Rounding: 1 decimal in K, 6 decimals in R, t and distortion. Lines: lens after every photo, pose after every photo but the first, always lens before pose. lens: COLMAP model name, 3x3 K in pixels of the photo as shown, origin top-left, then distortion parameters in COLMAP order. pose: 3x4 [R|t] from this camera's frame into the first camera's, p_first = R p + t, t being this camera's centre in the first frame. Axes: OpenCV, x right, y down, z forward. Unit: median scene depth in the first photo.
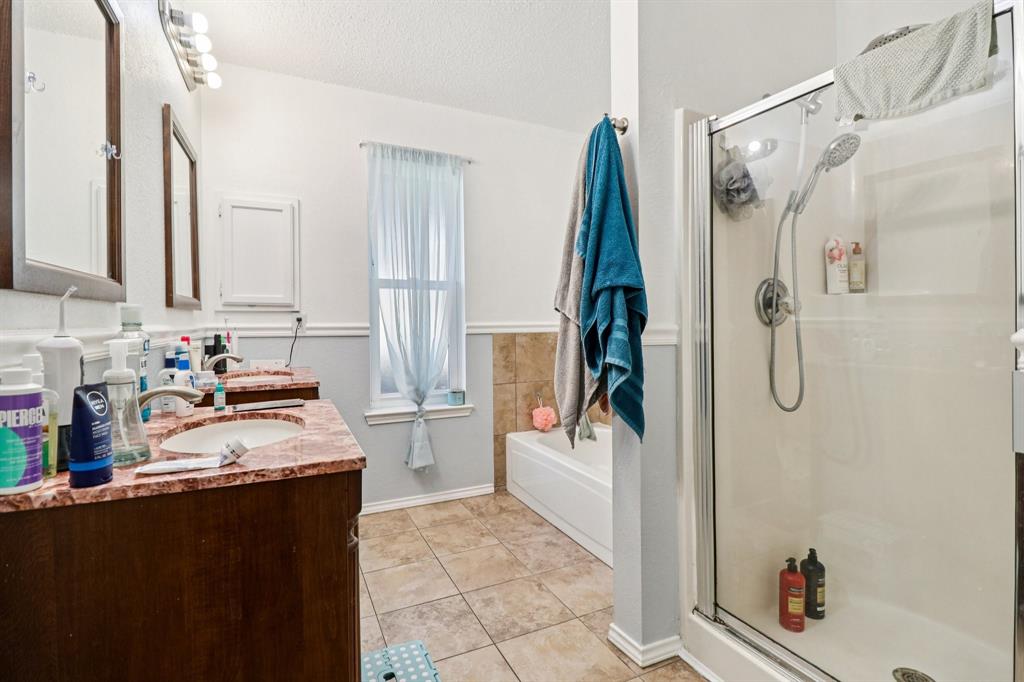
lens RADIAL K [[470.3, 0, 521.5], [0, 470.3, 328.3], [0, 0, 1]] dist [0.001187, -0.013930]
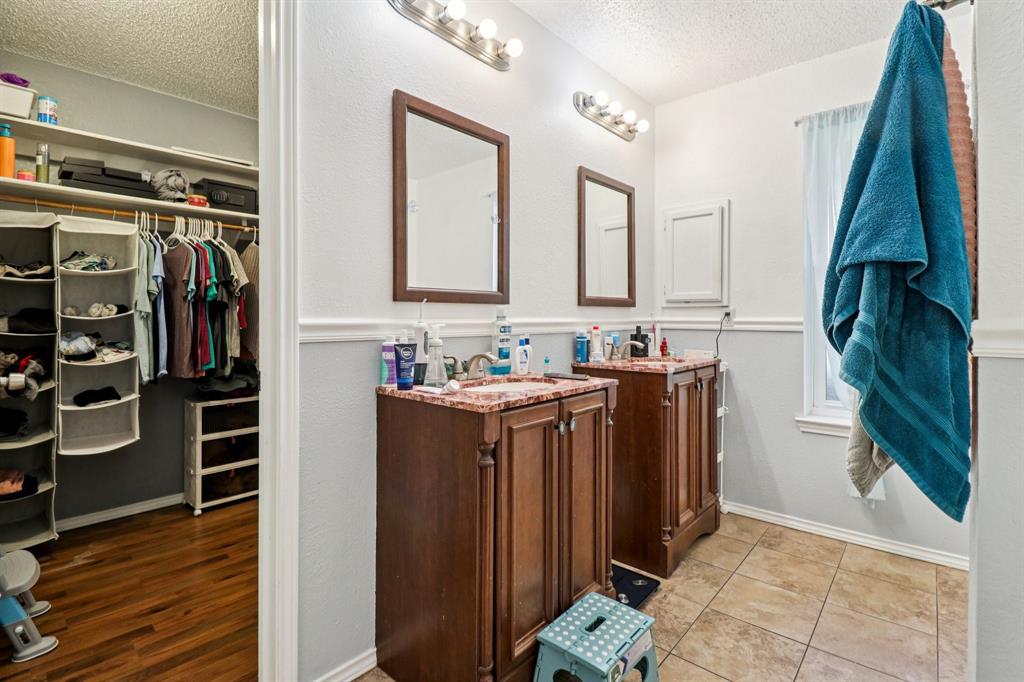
lens RADIAL K [[477.5, 0, 508.9], [0, 477.5, 318.4], [0, 0, 1]] dist [-0.002363, -0.014818]
pose [[0.394537, 0.004284, -0.918870, 0.333186], [-0.015036, 0.999885, -0.001794, 0.000095], [0.918757, 0.014524, 0.394556, 0.144877]]
